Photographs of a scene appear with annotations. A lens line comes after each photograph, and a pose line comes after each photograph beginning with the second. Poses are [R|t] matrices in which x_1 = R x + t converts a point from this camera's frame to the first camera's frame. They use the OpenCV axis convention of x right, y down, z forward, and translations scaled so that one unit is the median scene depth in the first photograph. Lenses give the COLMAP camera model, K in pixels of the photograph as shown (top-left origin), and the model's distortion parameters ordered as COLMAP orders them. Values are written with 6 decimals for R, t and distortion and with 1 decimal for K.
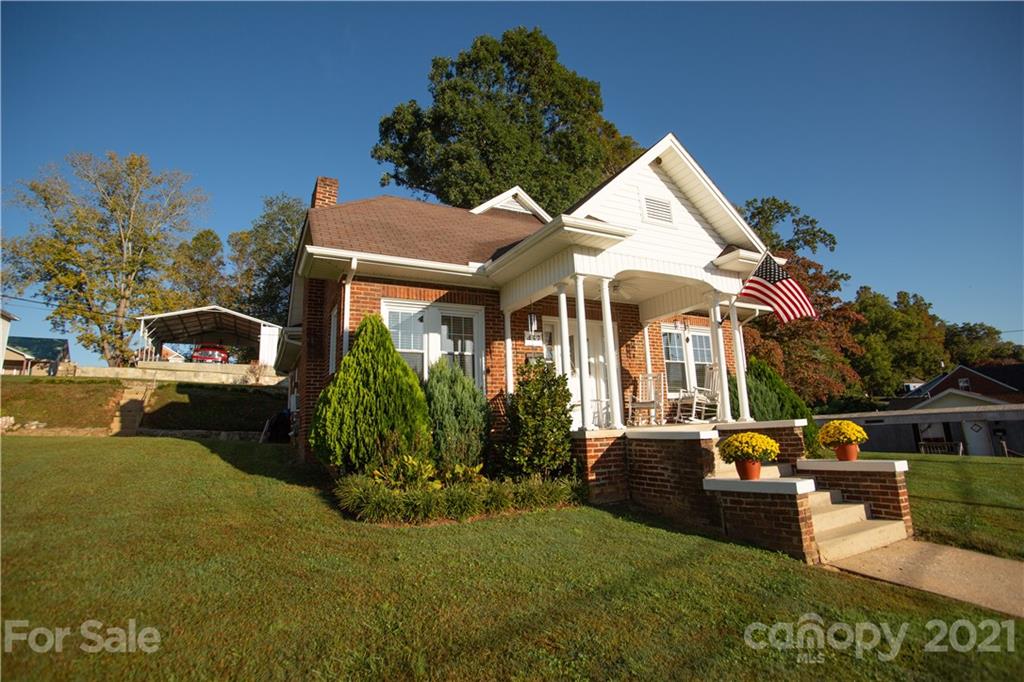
lens RADIAL K [[503.0, 0, 506.4], [0, 503.0, 334.1], [0, 0, 1]] dist [-0.062291, 0.022643]
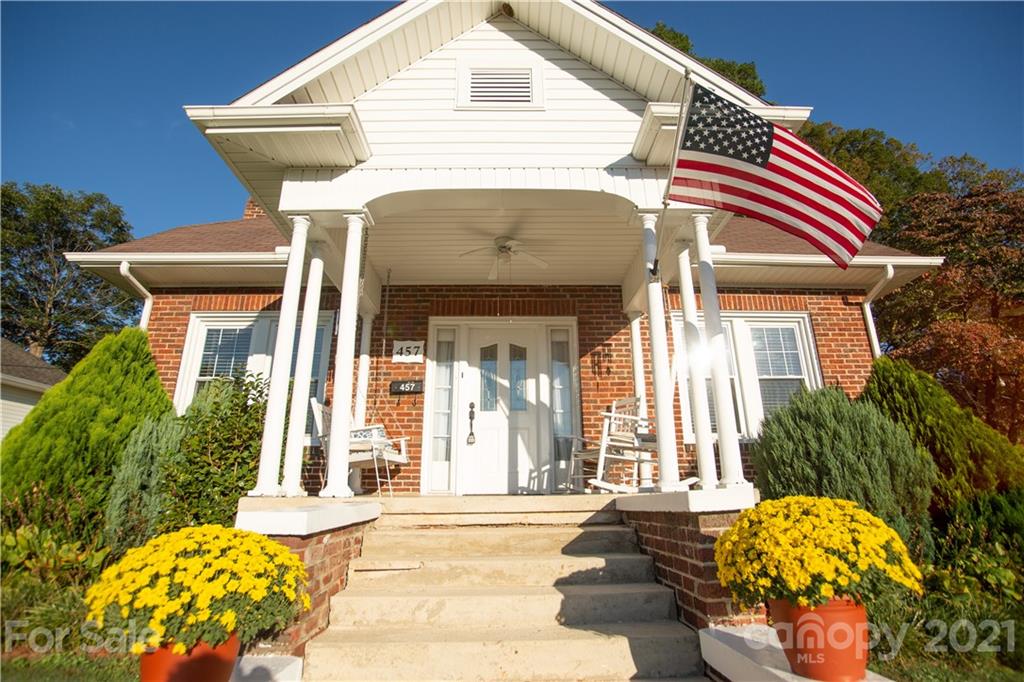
lens RADIAL K [[503.0, 0, 513.8], [0, 503.0, 341.4], [0, 0, 1]] dist [-0.062291, 0.022643]
pose [[0.897944, -0.103080, -0.427869, 0.513012], [0.059682, 0.991725, -0.113669, 0.088094], [0.436045, 0.076532, 0.896665, 0.534186]]
